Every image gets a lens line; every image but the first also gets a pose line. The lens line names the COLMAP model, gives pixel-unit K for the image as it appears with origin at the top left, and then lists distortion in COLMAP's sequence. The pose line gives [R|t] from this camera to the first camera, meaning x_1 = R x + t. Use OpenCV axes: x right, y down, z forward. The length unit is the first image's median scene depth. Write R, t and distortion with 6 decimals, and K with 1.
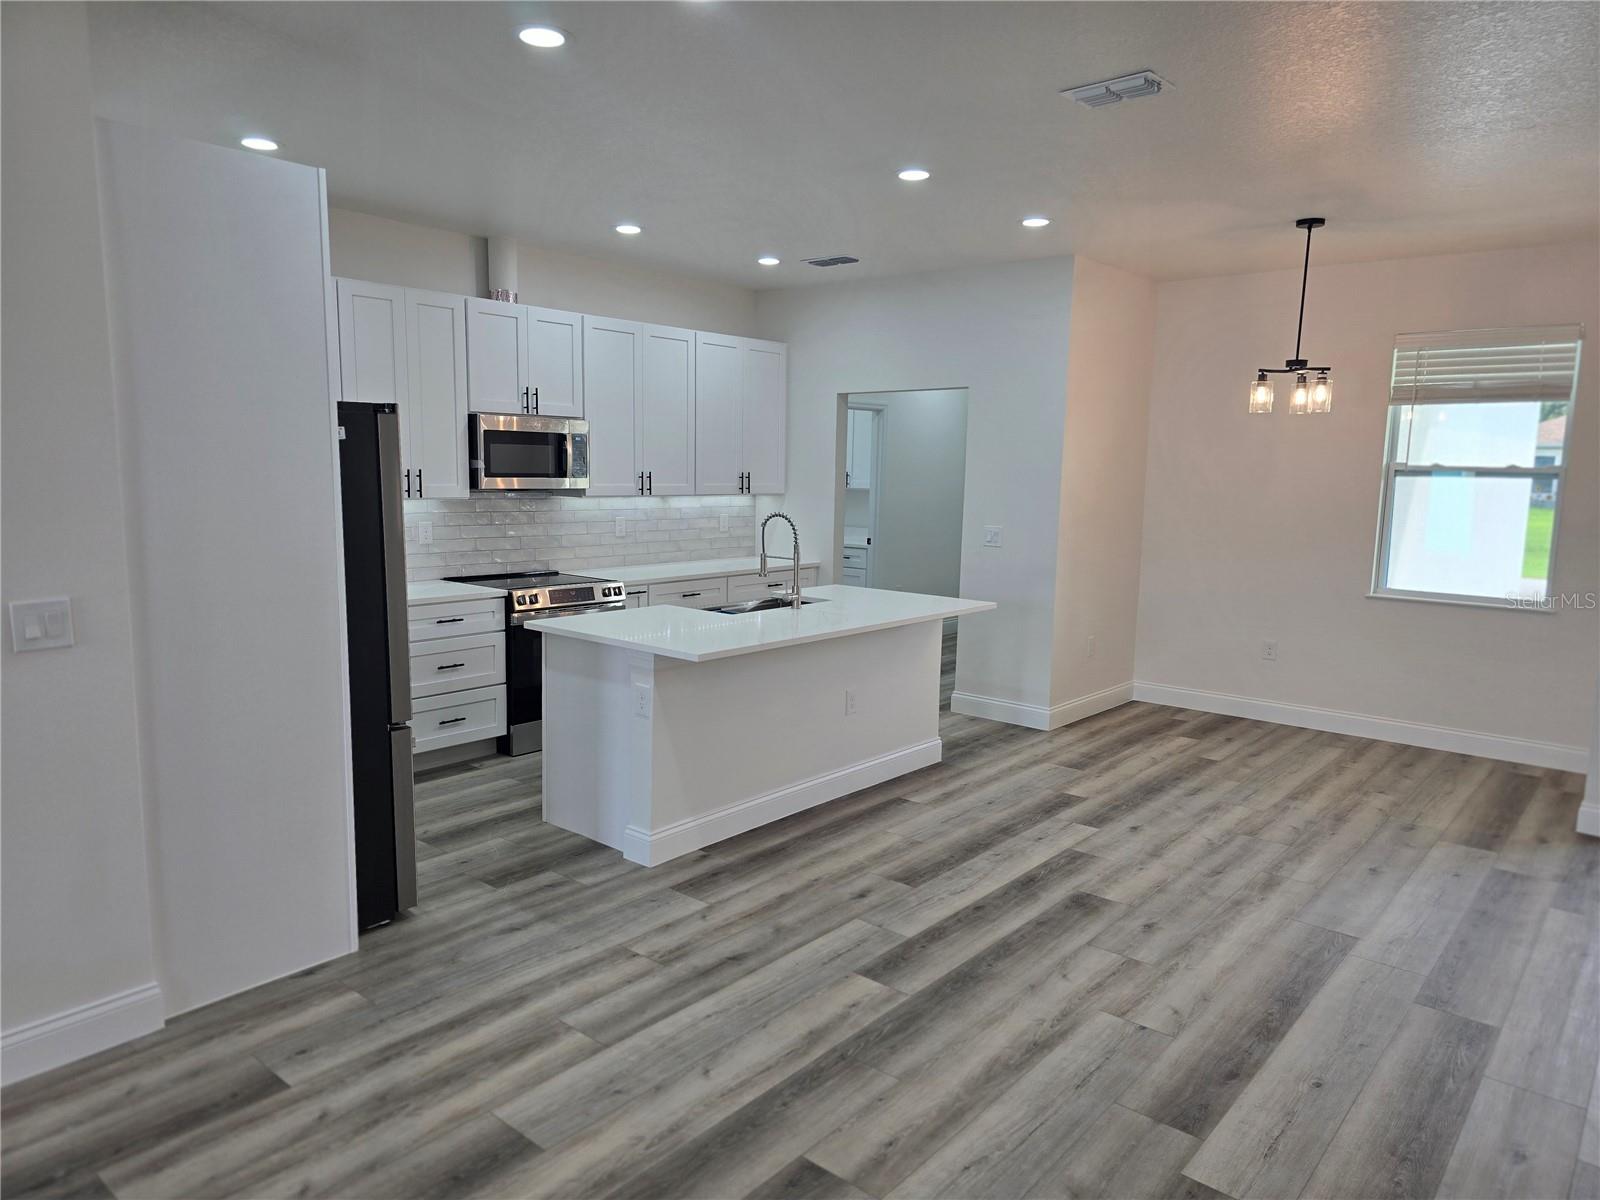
lens RADIAL K [[1068.6, 0, 796.7], [0, 1068.6, 610.4], [0, 0, 1]] dist [0.061742, -0.058387]
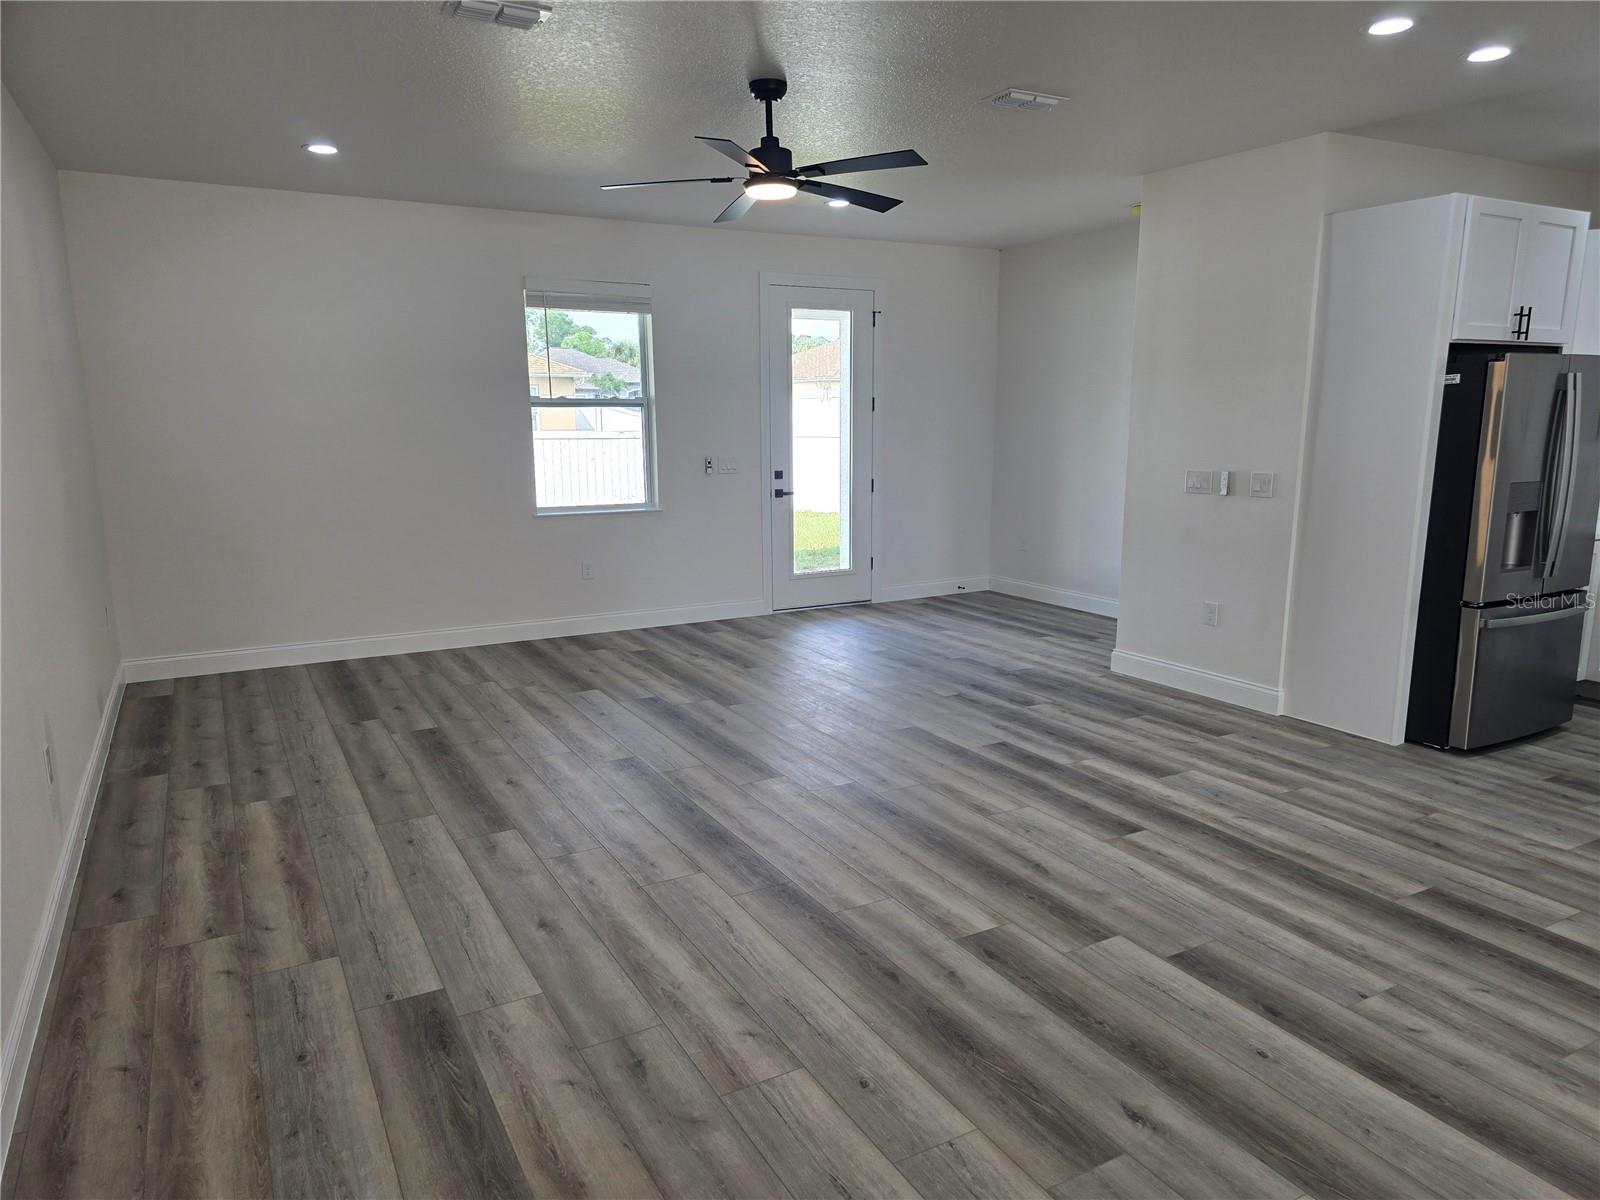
lens RADIAL K [[1068.6, 0, 796.7], [0, 1068.6, 610.4], [0, 0, 1]] dist [0.061742, -0.058387]
pose [[-0.359657, 0.160787, -0.919127, 0.717482], [-0.131733, 0.966425, 0.220609, -0.043111], [0.923739, 0.200423, -0.326401, 0.432529]]
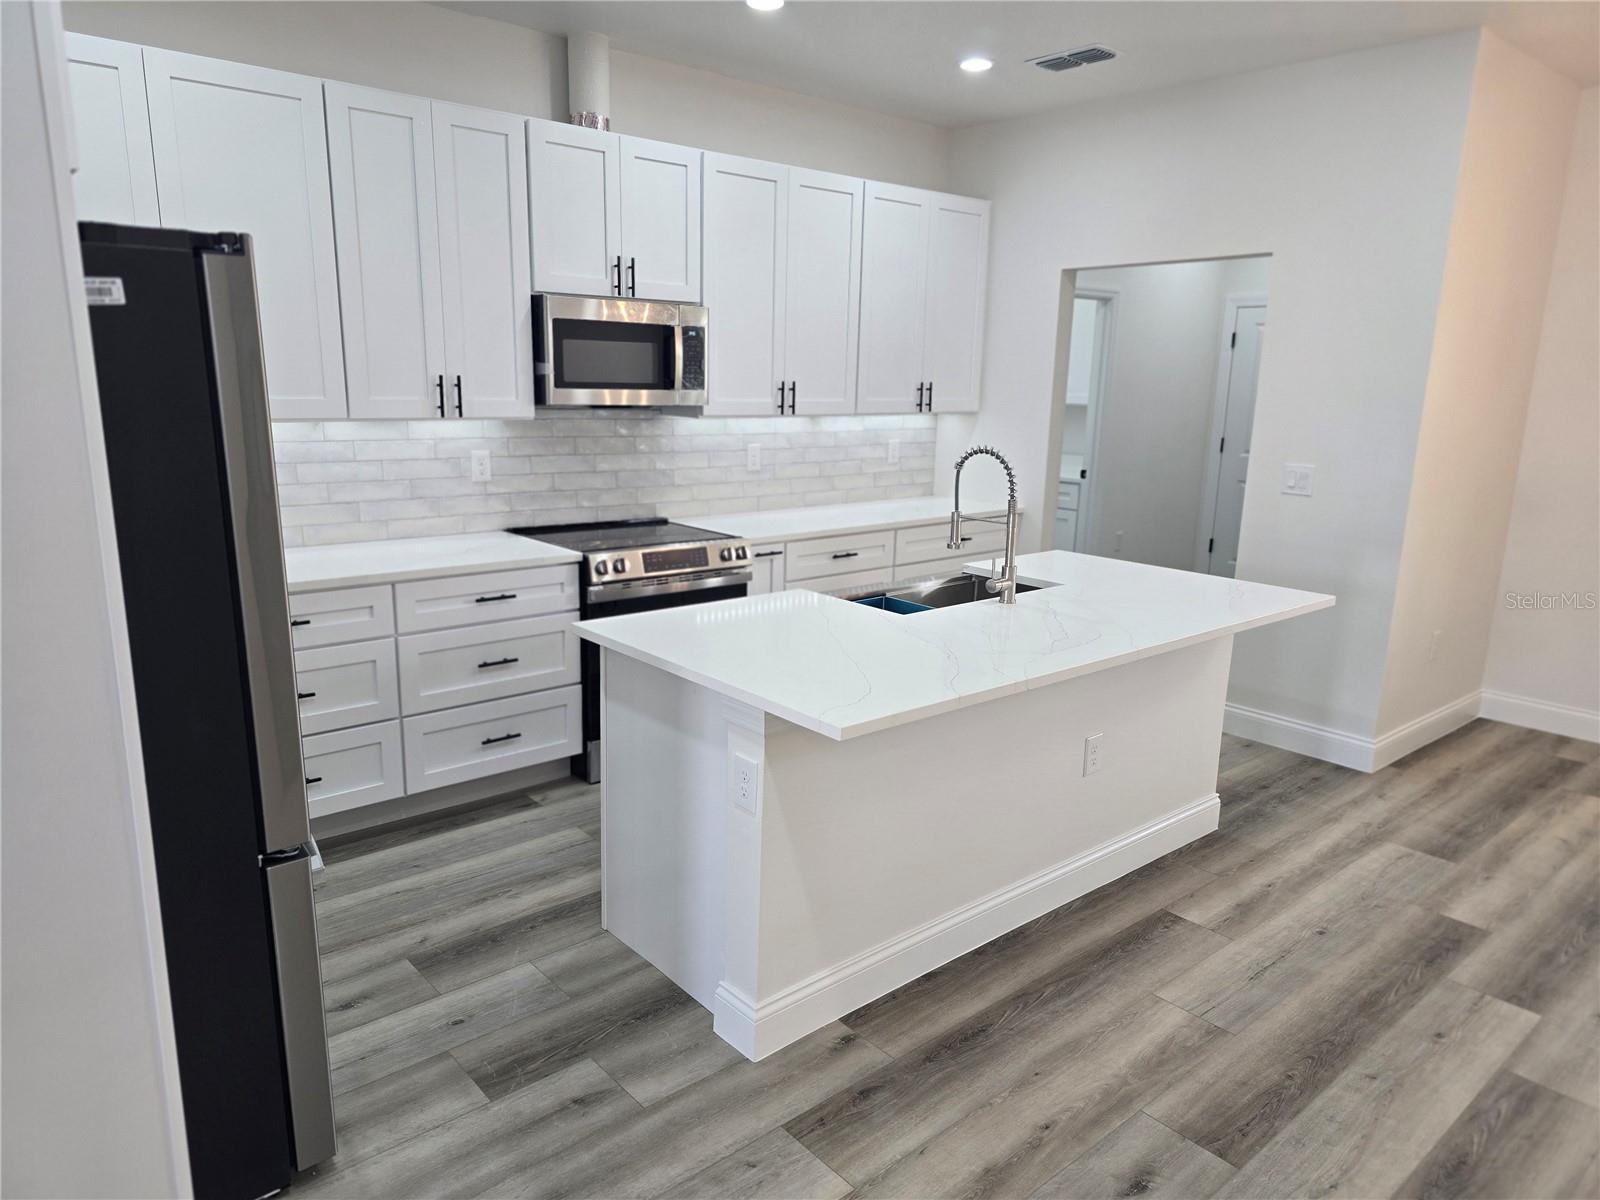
lens RADIAL K [[1068.6, 0, 796.7], [0, 1068.6, 610.4], [0, 0, 1]] dist [0.061742, -0.058387]
pose [[0.987942, 0.036589, -0.150438, -0.025606], [-0.024531, 0.996392, 0.081242, -0.041158], [0.152868, -0.076572, 0.985276, 0.329665]]
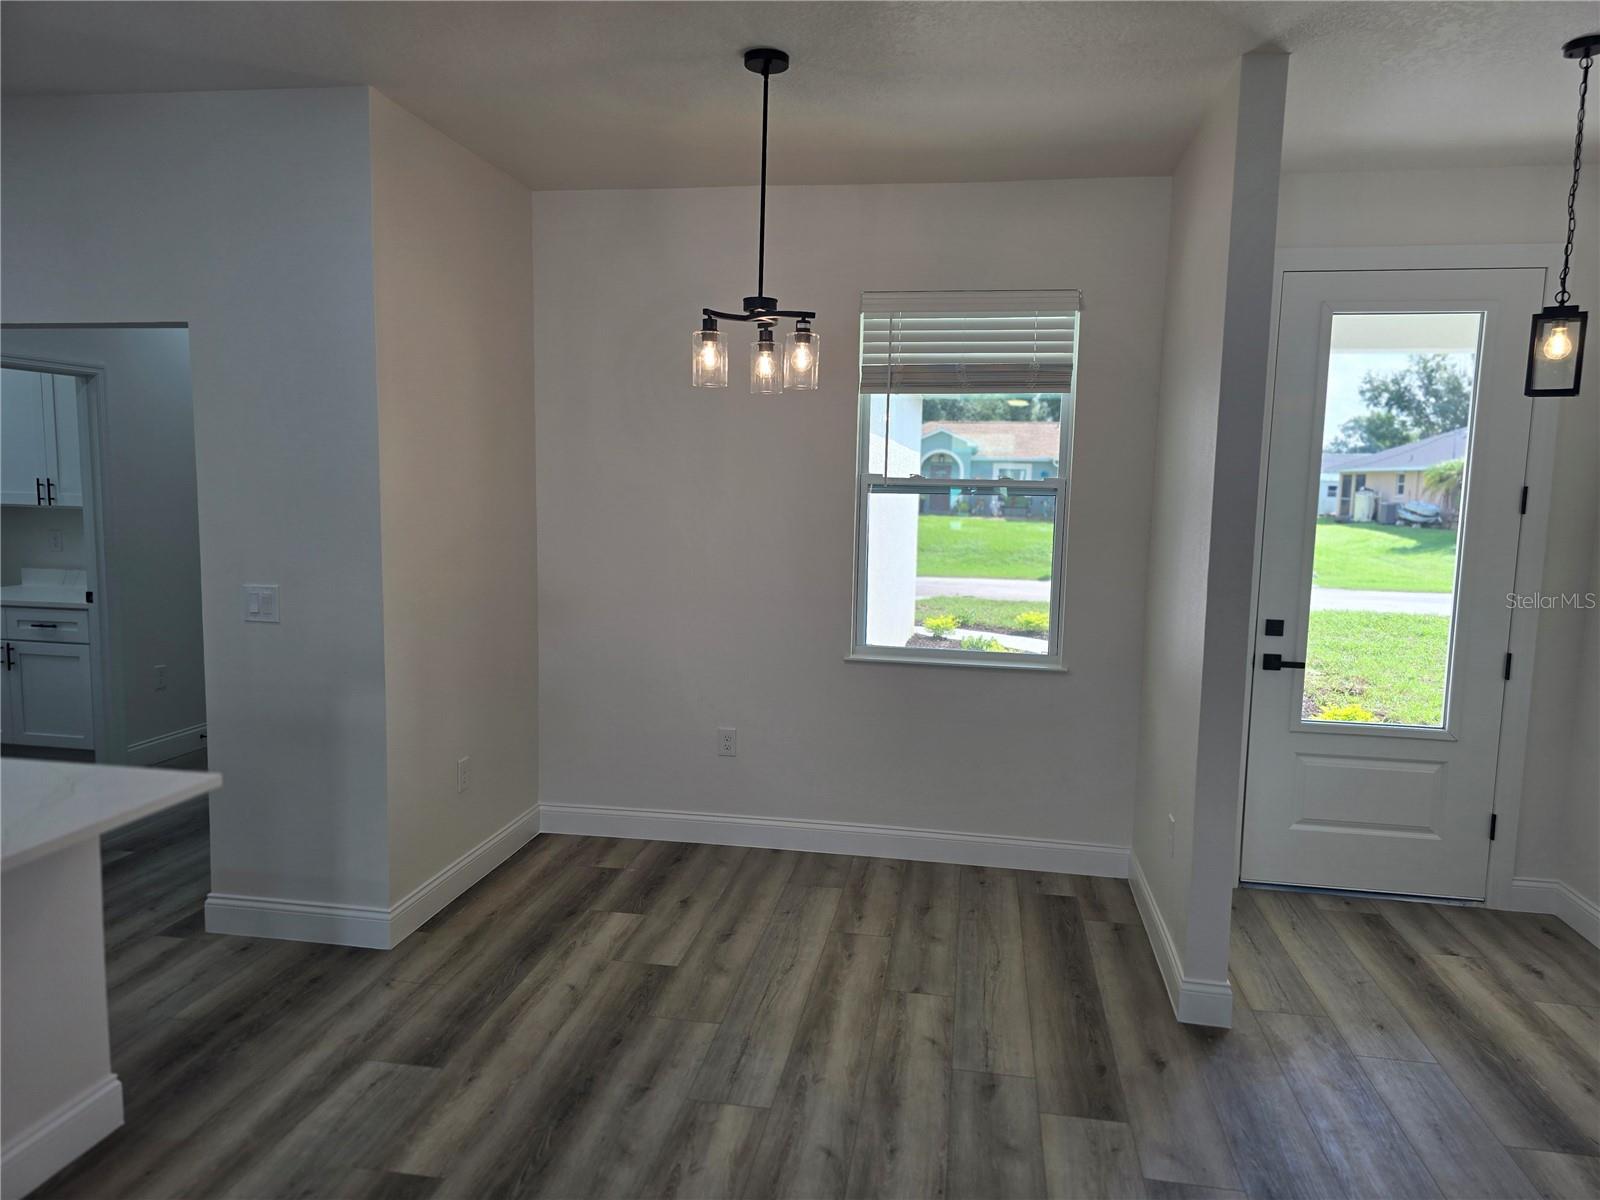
lens RADIAL K [[1068.6, 0, 796.7], [0, 1068.6, 610.4], [0, 0, 1]] dist [0.061742, -0.058387]
pose [[0.862588, -0.061726, 0.502128, 0.168451], [0.064195, 0.997860, 0.012389, -0.065605], [-0.501818, 0.021548, 0.864705, 0.467724]]
